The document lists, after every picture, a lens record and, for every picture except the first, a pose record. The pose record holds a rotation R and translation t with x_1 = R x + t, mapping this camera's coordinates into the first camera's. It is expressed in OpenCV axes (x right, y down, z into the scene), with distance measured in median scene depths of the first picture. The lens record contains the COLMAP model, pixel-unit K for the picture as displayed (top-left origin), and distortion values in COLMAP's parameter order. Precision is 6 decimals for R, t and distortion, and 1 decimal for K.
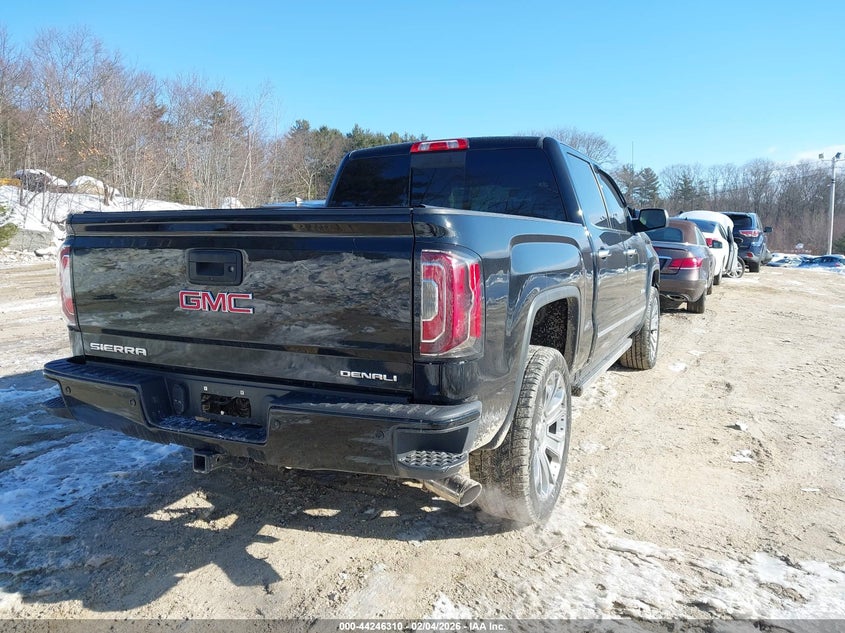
lens RADIAL K [[662.7, 0, 422.5], [0, 662.7, 316.5], [0, 0, 1]] dist [0.004852, 0.000283]
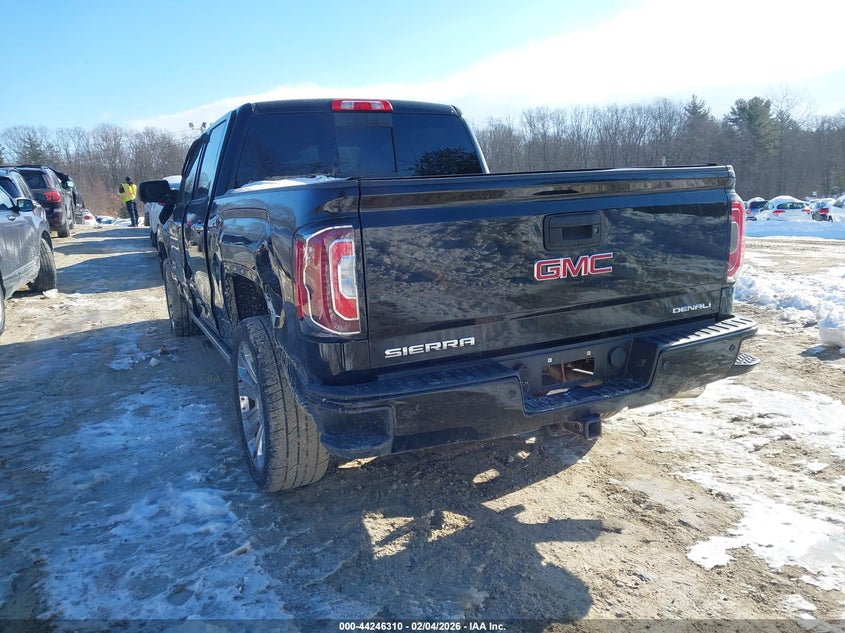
lens RADIAL K [[662.7, 0, 422.5], [0, 662.7, 316.5], [0, 0, 1]] dist [0.004852, 0.000283]
pose [[0.608568, -0.170392, 0.774991, -0.973546], [0.130357, 0.984871, 0.114172, -0.072402], [-0.782721, 0.031544, 0.621573, 0.458517]]
